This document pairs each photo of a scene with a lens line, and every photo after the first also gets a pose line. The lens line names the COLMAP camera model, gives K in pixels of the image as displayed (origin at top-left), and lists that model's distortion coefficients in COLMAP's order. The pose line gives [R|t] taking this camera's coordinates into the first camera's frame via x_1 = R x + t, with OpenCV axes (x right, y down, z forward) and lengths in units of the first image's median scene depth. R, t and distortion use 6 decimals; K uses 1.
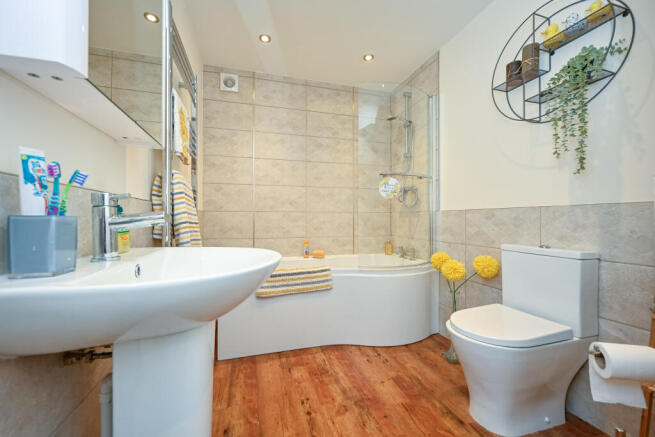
lens RADIAL K [[259.2, 0, 323.5], [0, 259.2, 213.9], [0, 0, 1]] dist [-0.002351, 0.001830]
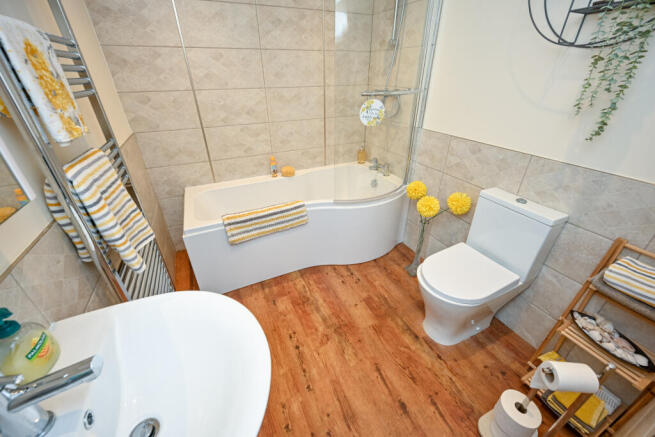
lens RADIAL K [[259.2, 0, 330.4], [0, 259.2, 221.7], [0, 0, 1]] dist [-0.002351, 0.001830]
pose [[0.987376, -0.078068, 0.137821, -0.016572], [-0.000374, 0.868955, 0.494891, -0.213187], [-0.158395, -0.488695, 0.857956, 0.154227]]
